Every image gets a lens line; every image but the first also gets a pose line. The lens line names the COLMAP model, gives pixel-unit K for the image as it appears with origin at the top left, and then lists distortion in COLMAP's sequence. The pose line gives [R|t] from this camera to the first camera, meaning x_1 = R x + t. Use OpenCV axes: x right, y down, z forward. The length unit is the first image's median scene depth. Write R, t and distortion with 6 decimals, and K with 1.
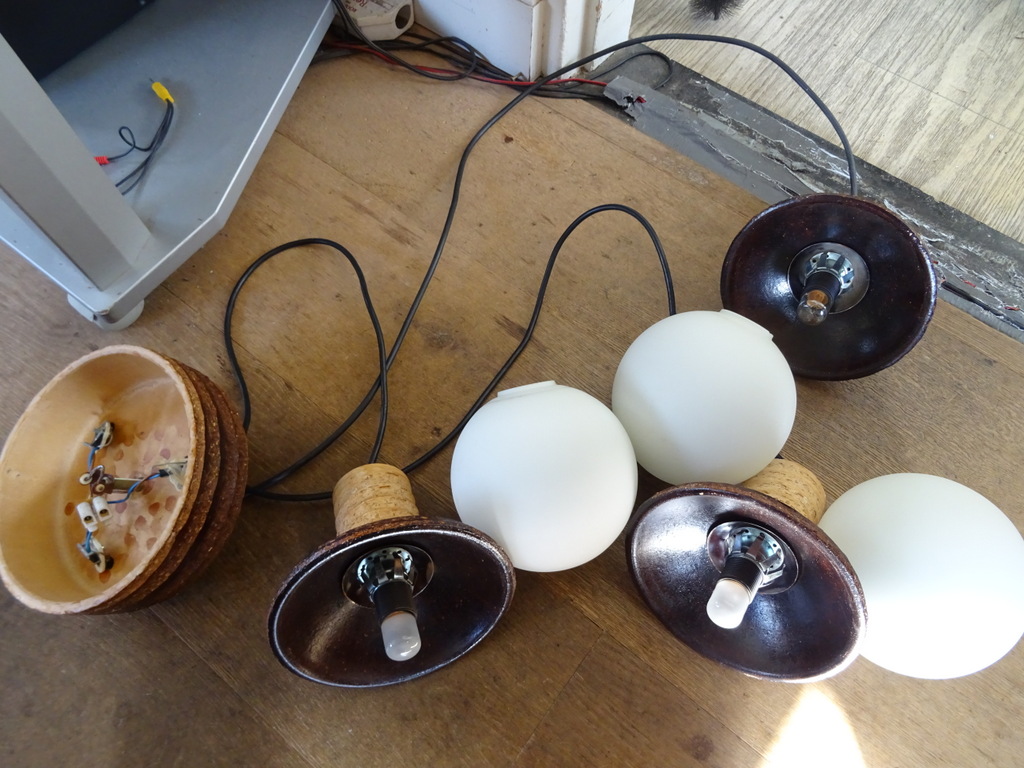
lens RADIAL K [[726.4, 0, 515.1], [0, 726.4, 376.7], [0, 0, 1]] dist [-0.004418, 0.005549]
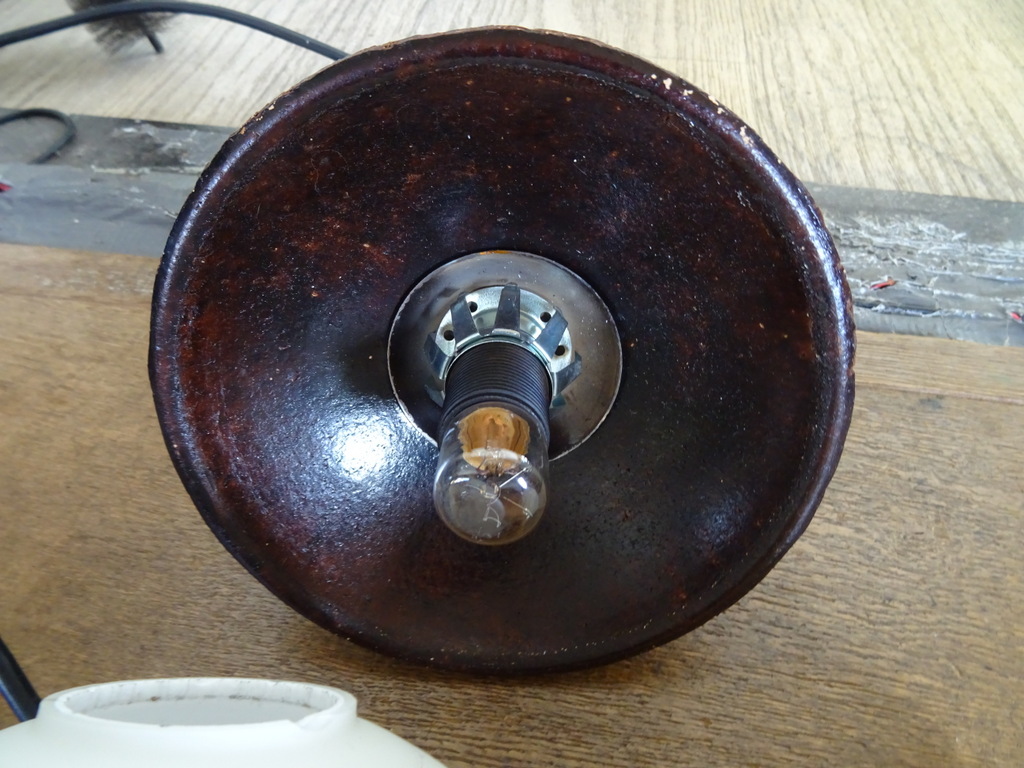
lens RADIAL K [[726.4, 0, 511.8], [0, 726.4, 383.9], [0, 0, 1]] dist [-0.004418, 0.005549]
pose [[0.863638, -0.372997, 0.339122, 0.296277], [0.446877, 0.877790, -0.172585, -0.064941], [-0.233304, 0.300597, 0.924776, 0.648457]]
